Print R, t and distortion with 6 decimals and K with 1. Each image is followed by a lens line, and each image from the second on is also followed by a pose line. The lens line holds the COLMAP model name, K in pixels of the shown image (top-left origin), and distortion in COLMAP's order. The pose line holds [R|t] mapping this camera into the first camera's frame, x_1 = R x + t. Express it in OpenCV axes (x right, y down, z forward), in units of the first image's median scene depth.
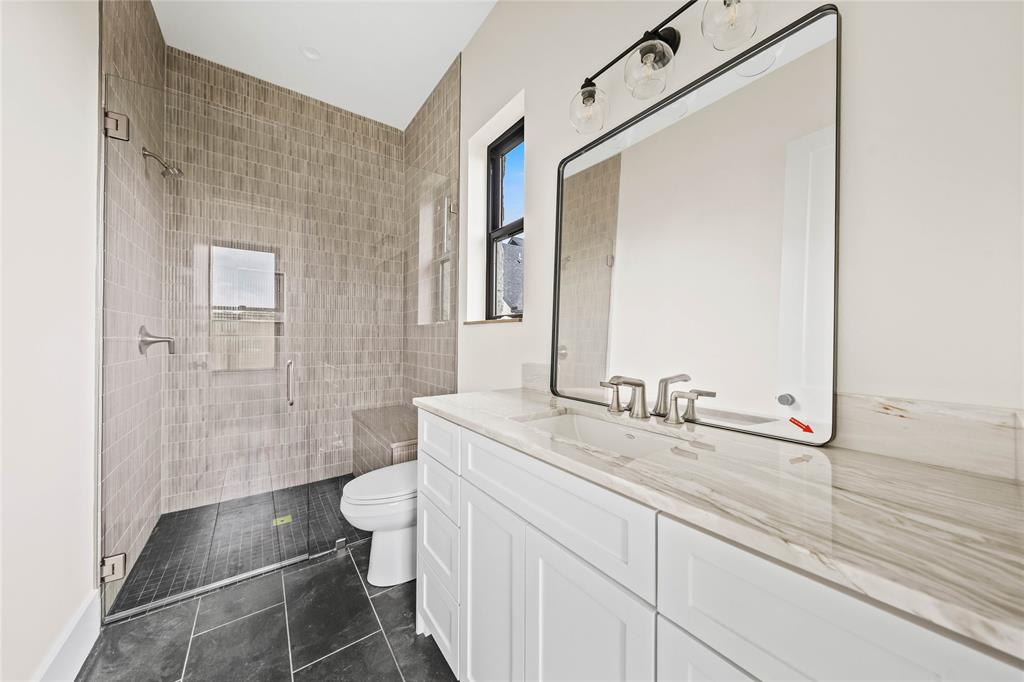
lens RADIAL K [[347.9, 0, 511.1], [0, 347.9, 337.7], [0, 0, 1]] dist [-0.005319, 0.000092]
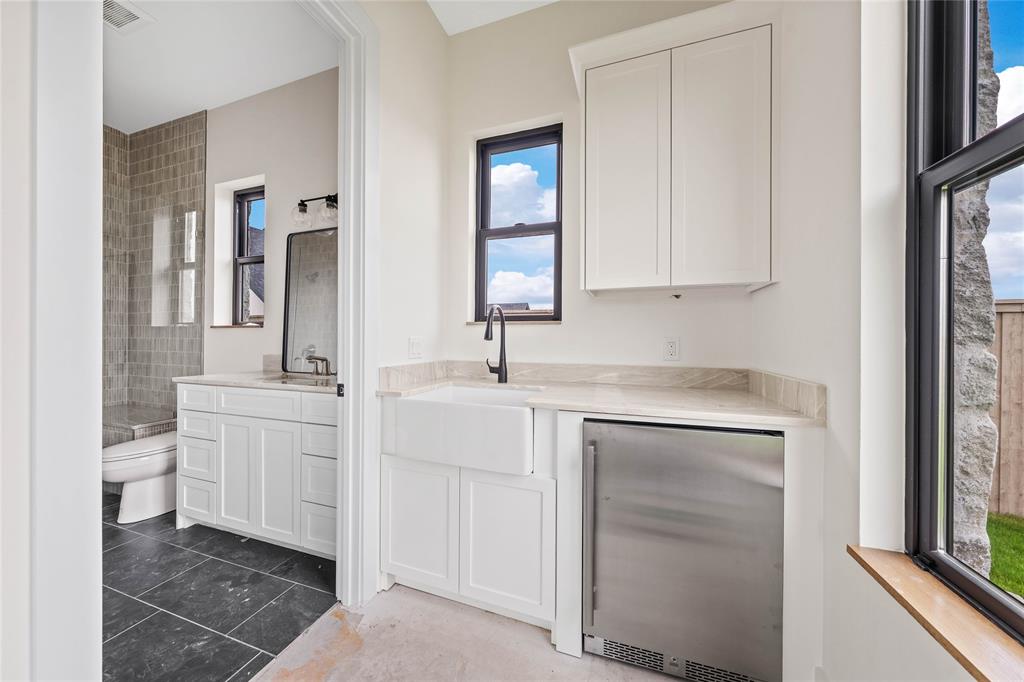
lens RADIAL K [[347.9, 0, 518.4], [0, 347.9, 339.5], [0, 0, 1]] dist [-0.005319, 0.000092]
pose [[0.814439, -0.002678, 0.580243, 0.045830], [-0.000348, 0.999987, 0.005105, -0.001583], [-0.580249, -0.004360, 0.814428, -0.676775]]
